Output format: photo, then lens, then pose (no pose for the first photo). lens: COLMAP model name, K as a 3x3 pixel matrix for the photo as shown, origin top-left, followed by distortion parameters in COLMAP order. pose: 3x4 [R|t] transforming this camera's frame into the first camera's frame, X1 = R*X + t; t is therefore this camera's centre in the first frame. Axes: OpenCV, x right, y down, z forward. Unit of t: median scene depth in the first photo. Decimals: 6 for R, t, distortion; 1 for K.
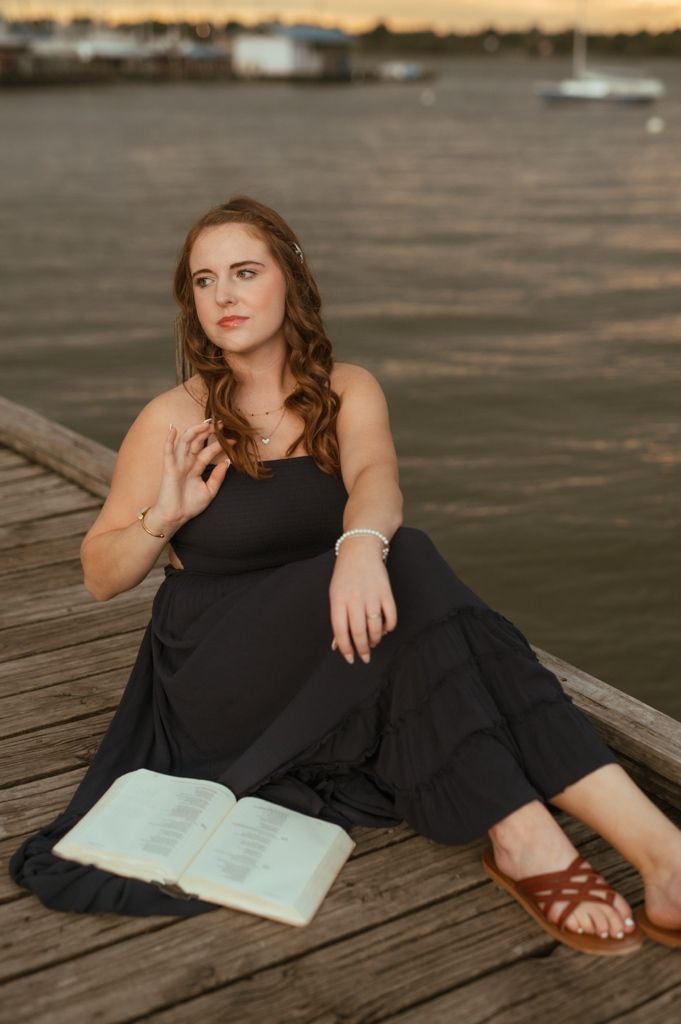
lens RADIAL K [[1566.9, 0, 355.4], [0, 1566.9, 483.9], [0, 0, 1]] dist [-0.009720, 0.013673]
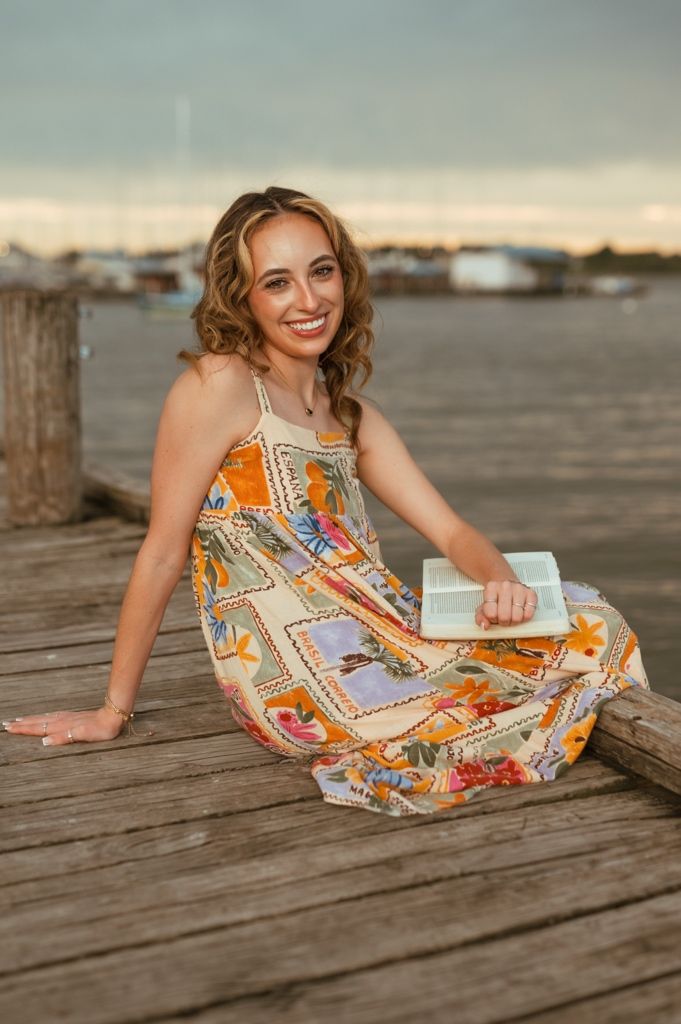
lens RADIAL K [[1547.0, 0, 359.9], [0, 1547.0, 564.7], [0, 0, 1]] dist [0.012977, 0.012997]
pose [[0.987398, 0.021897, -0.156732, 0.536442], [-0.035754, 0.995641, -0.086147, 0.311983], [0.154162, 0.090665, 0.983877, -0.481952]]
